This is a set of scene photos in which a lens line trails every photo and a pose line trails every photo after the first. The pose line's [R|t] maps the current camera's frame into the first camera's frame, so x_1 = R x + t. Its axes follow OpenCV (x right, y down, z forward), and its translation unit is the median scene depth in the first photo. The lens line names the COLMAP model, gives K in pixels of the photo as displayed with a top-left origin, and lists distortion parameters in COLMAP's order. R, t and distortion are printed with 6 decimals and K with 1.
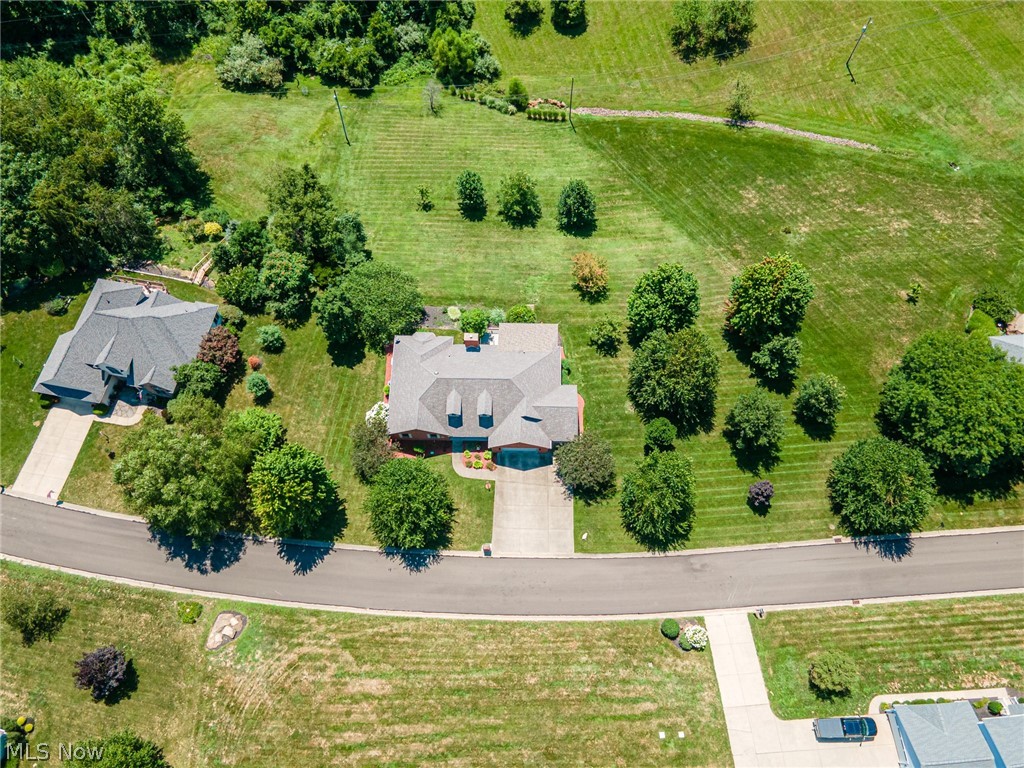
lens RADIAL K [[751.3, 0, 507.3], [0, 751.3, 382.7], [0, 0, 1]] dist [0.002965, 0.055504]
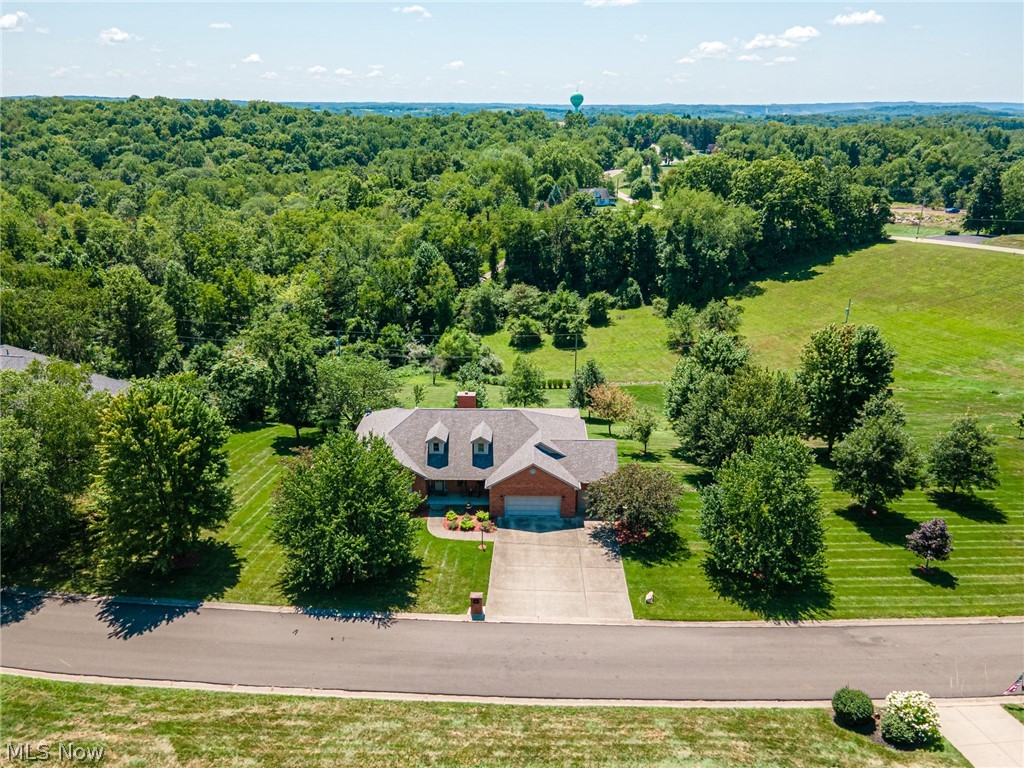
lens RADIAL K [[751.3, 0, 507.3], [0, 751.3, 382.7], [0, 0, 1]] dist [0.002965, 0.055504]
pose [[0.999829, 0.018329, 0.002454, -0.009321], [-0.010786, 0.685806, -0.727704, 0.512913], [-0.015021, 0.727553, 0.685887, 0.493339]]
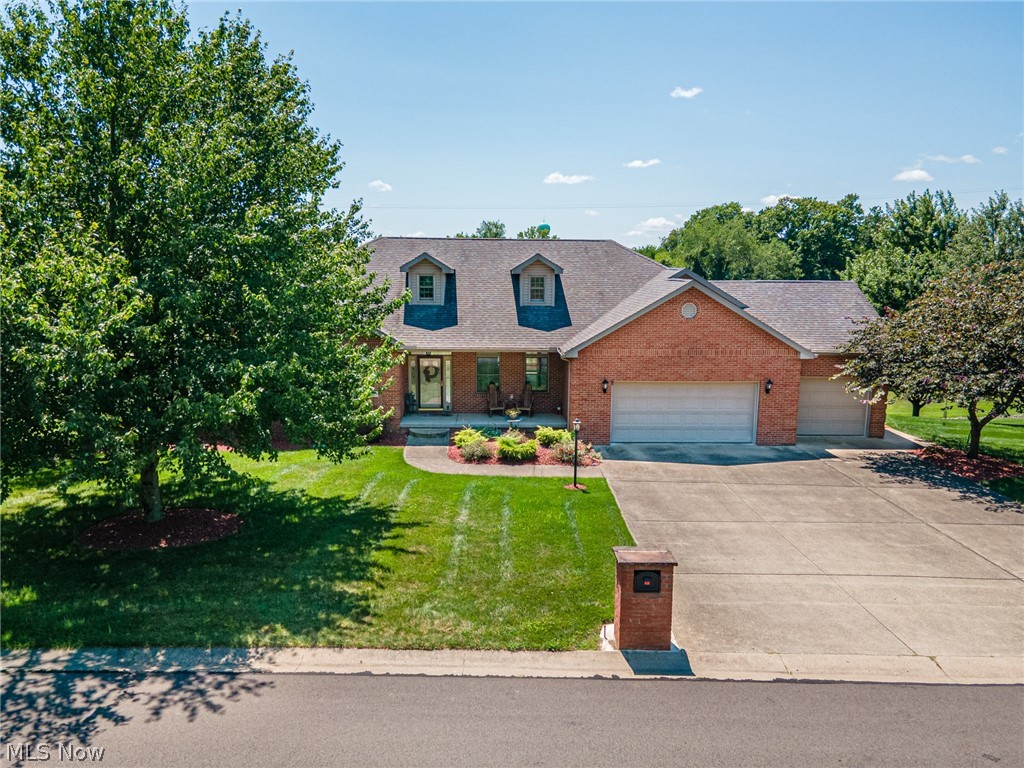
lens RADIAL K [[751.3, 0, 507.3], [0, 751.3, 382.7], [0, 0, 1]] dist [0.002965, 0.055504]
pose [[0.998209, 0.022204, 0.055553, -0.057717], [0.035935, 0.519882, -0.853482, 0.305314], [-0.047832, 0.853949, 0.518153, 0.903243]]
